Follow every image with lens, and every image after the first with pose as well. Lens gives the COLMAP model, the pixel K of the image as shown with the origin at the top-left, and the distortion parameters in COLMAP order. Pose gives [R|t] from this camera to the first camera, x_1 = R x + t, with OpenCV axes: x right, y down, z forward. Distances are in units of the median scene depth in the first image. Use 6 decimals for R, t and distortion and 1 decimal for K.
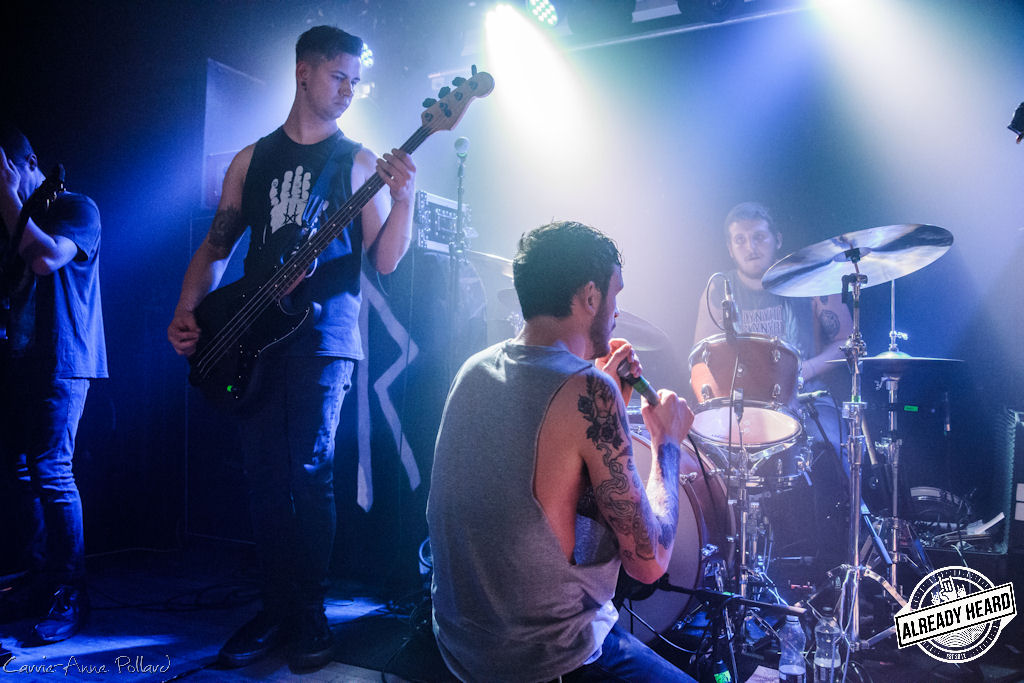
lens RADIAL K [[814.3, 0, 512.0], [0, 814.3, 341.5], [0, 0, 1]] dist [-0.110099, 0.105269]
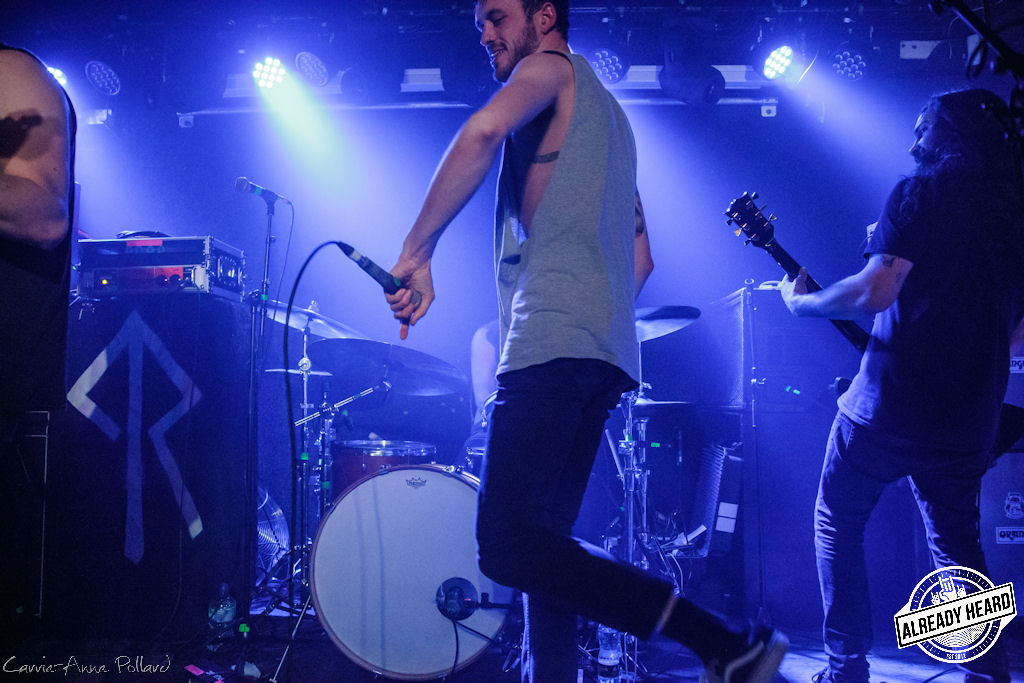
lens RADIAL K [[814.9, 0, 512.0], [0, 814.9, 341.5], [0, 0, 1]] dist [-0.119703, 0.108050]
pose [[0.908131, 0.028987, 0.417681, -0.177902], [-0.008933, 0.998715, -0.049889, -0.009317], [-0.418590, 0.041575, 0.907223, -0.048980]]
